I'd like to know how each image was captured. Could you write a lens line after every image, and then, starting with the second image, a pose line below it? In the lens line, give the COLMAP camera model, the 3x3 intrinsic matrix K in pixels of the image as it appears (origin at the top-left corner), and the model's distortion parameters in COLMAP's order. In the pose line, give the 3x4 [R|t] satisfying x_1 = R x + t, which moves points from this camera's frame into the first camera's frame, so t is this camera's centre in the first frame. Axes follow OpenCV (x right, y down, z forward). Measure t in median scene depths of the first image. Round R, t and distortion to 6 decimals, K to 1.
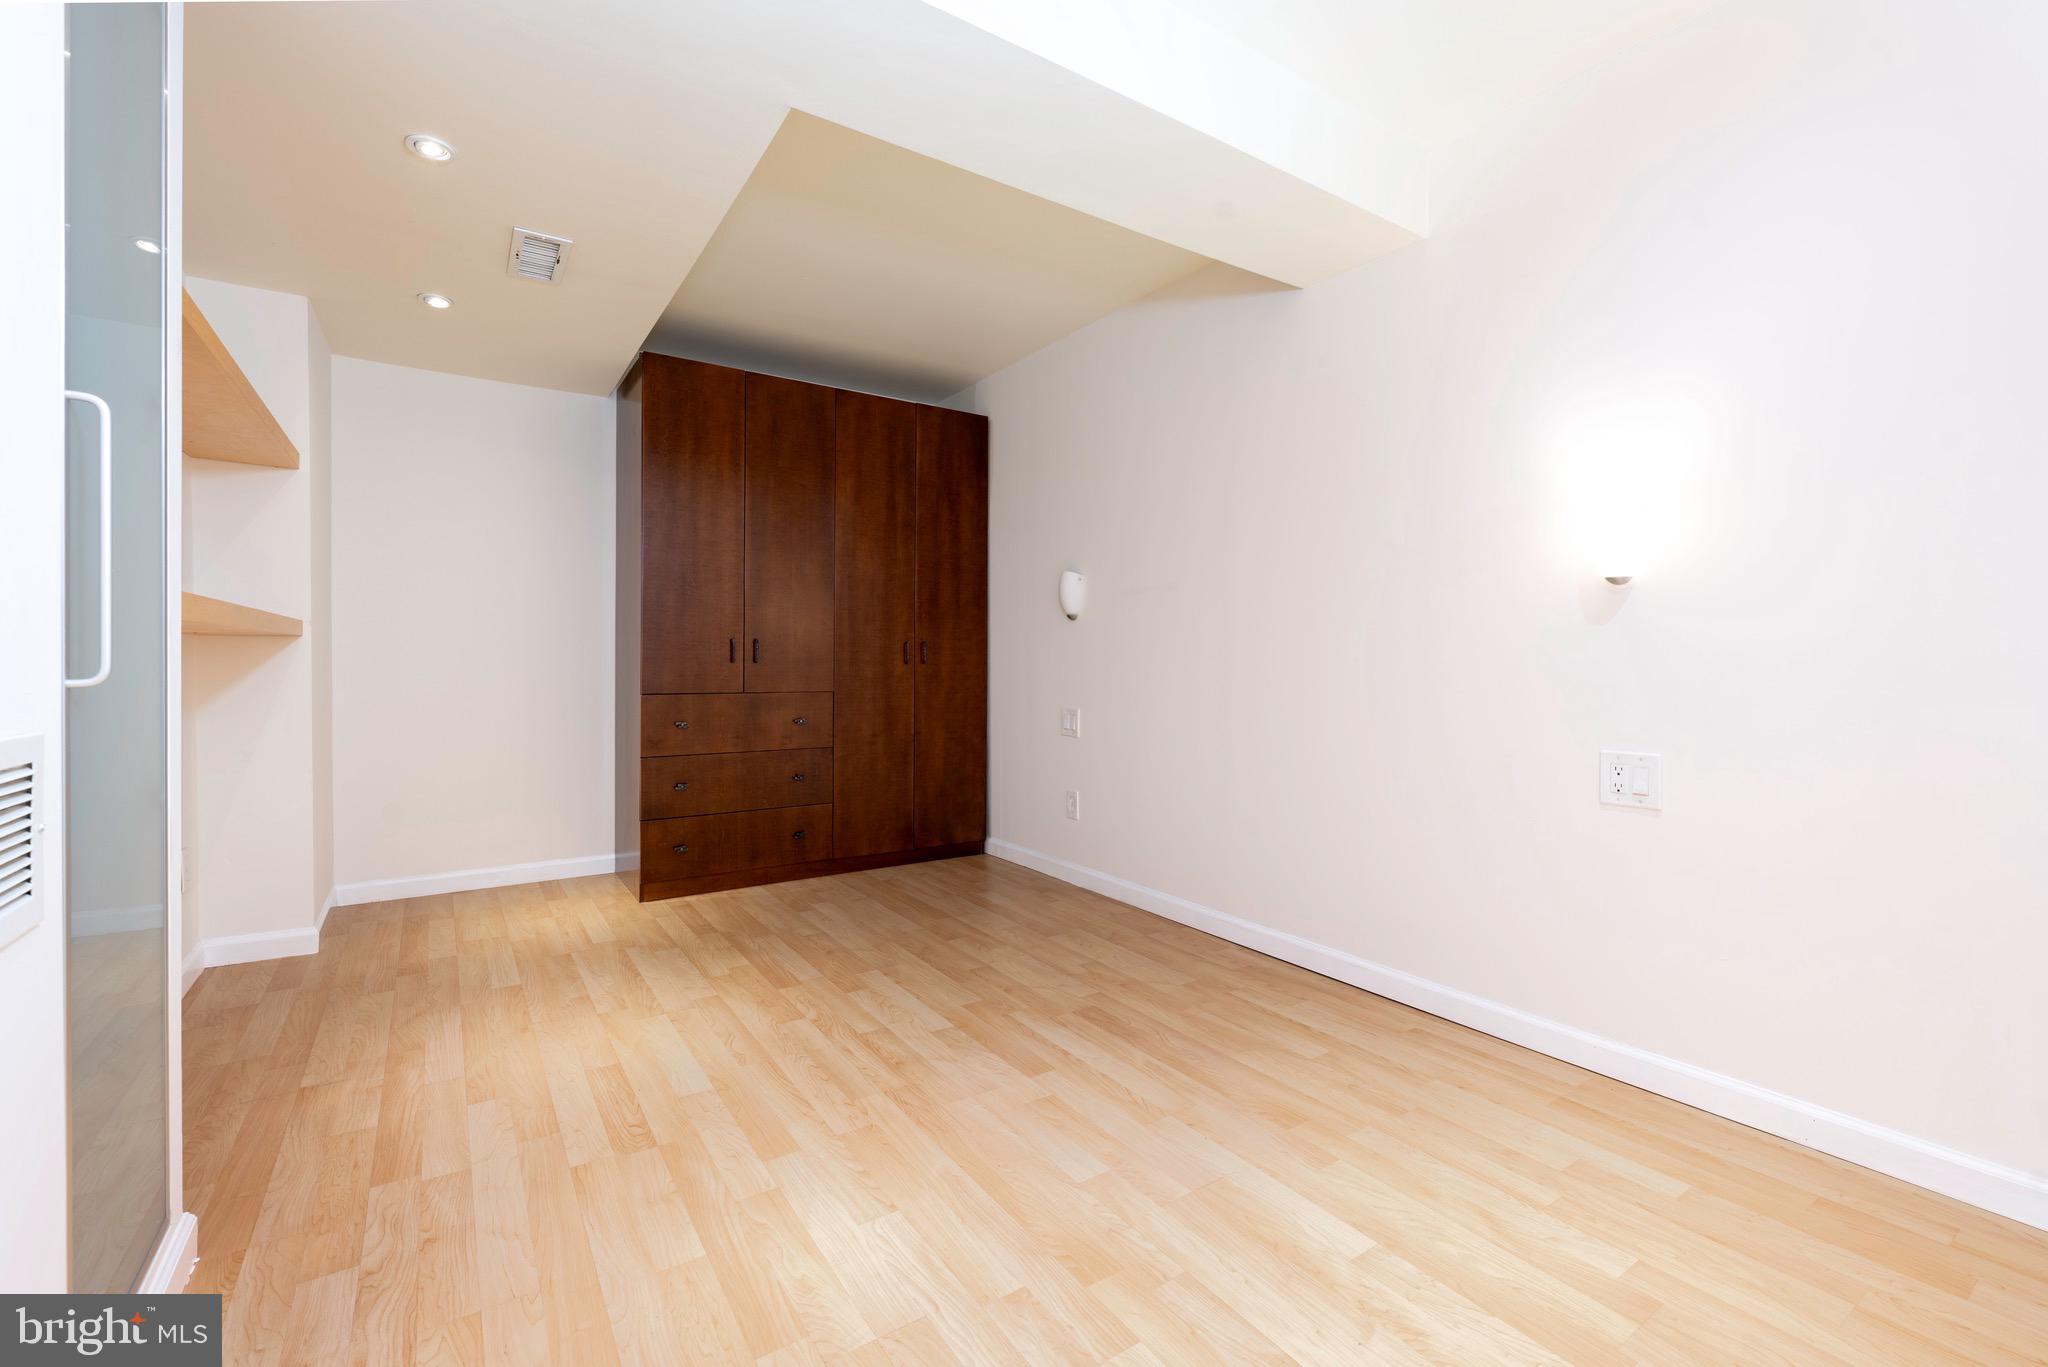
lens RADIAL K [[874.7, 0, 1030.5], [0, 874.7, 658.2], [0, 0, 1]] dist [-0.000511, 0.000021]
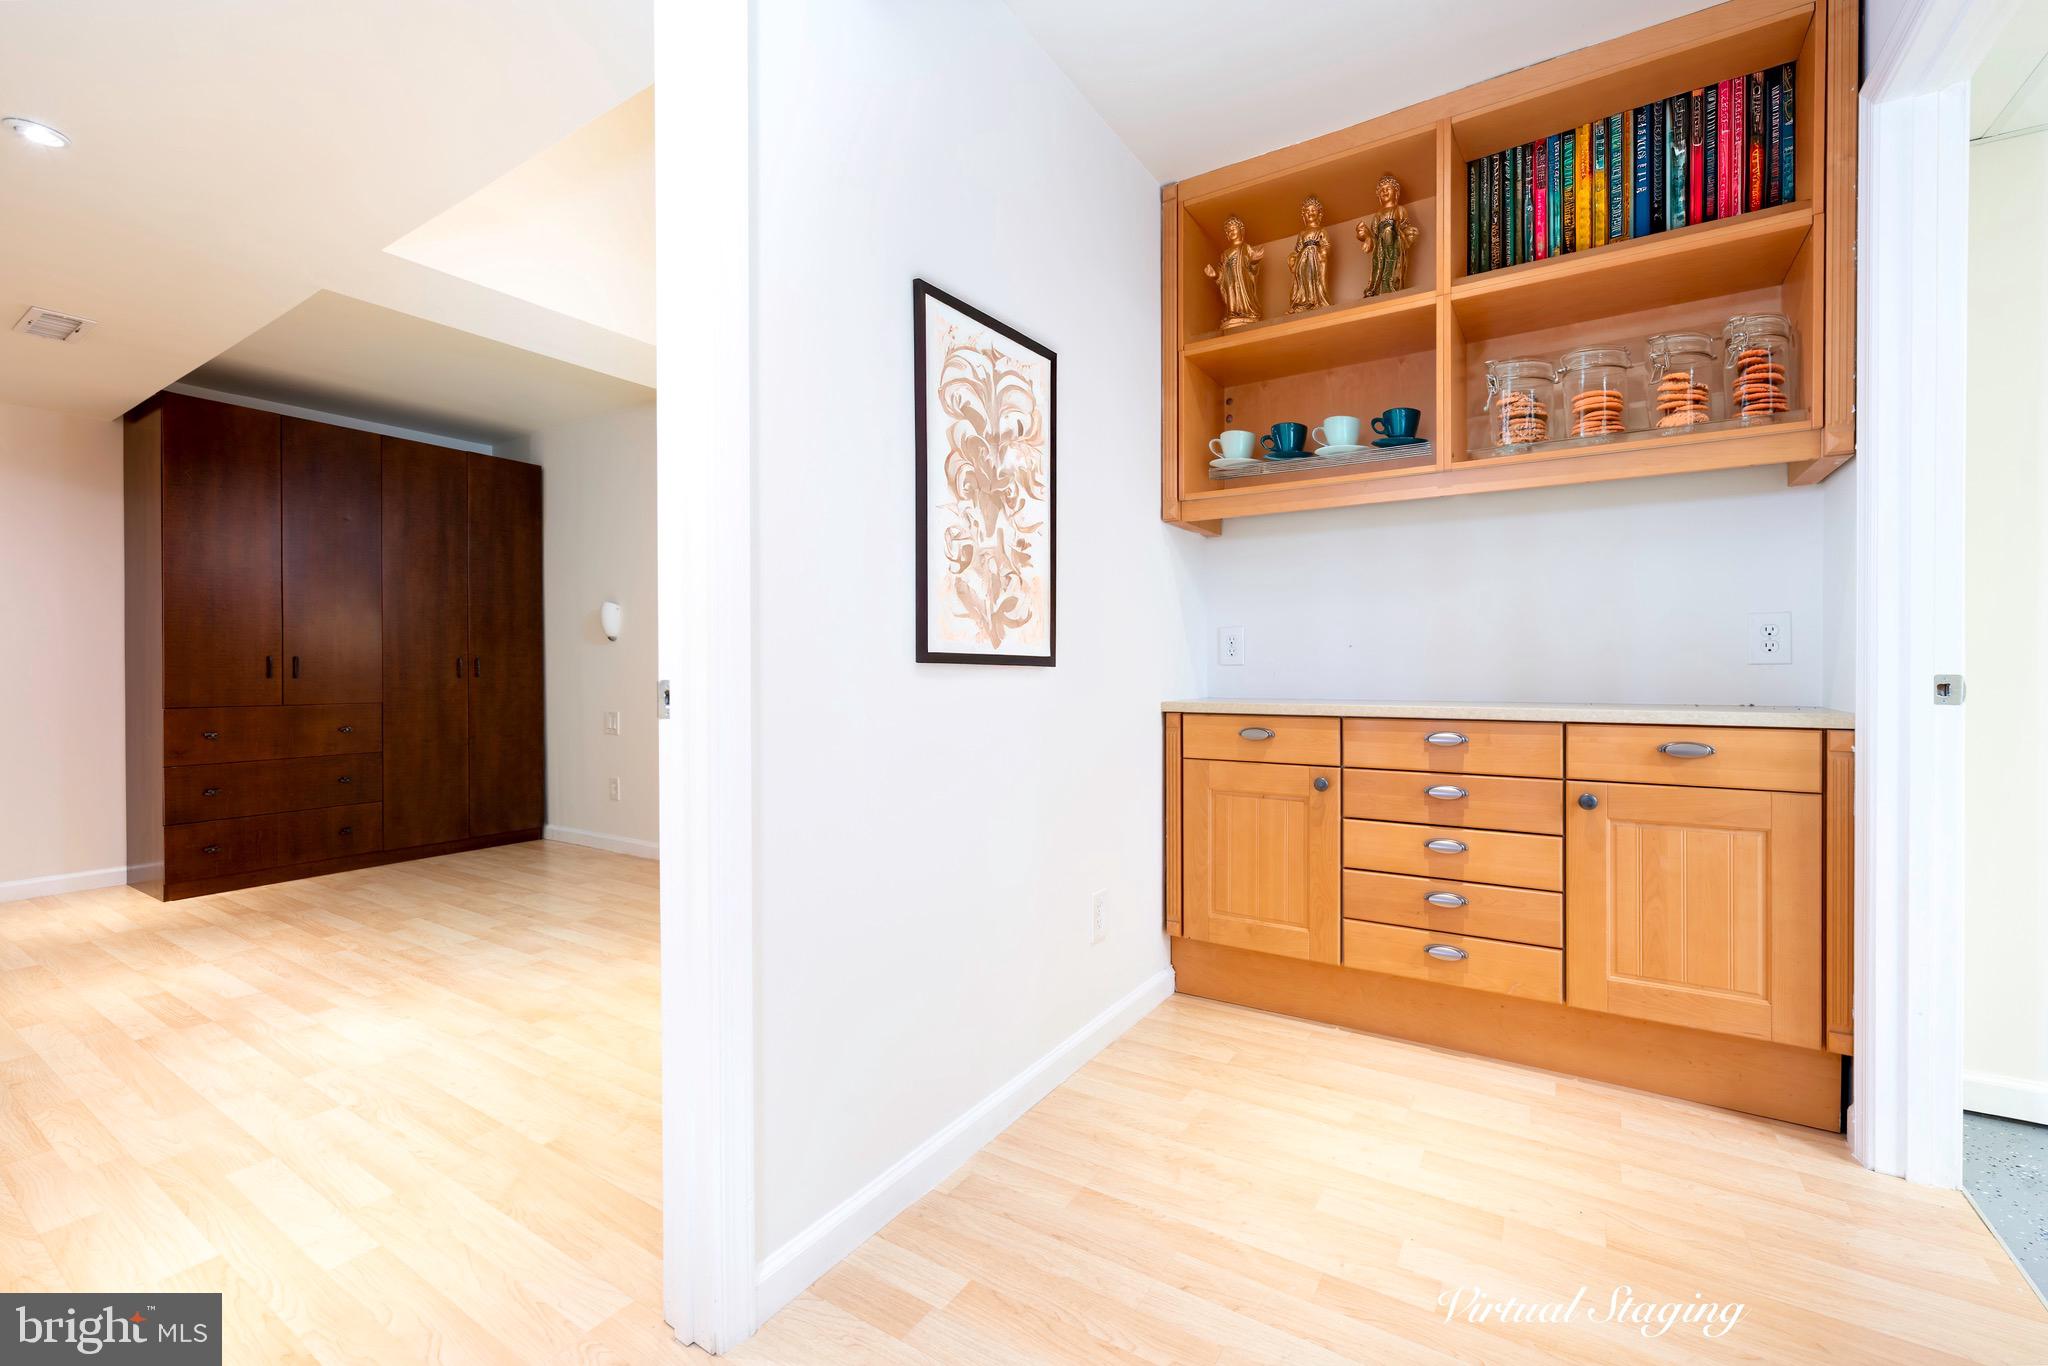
lens RADIAL K [[858.1, 0, 1028.5], [0, 858.1, 674.1], [0, 0, 1]] dist [-0.002142, -0.000233]
pose [[0.919982, -0.009156, 0.391853, 0.121172], [0.007370, 0.999954, 0.006061, 0.000726], [-0.391891, -0.002688, 0.920008, -0.383722]]
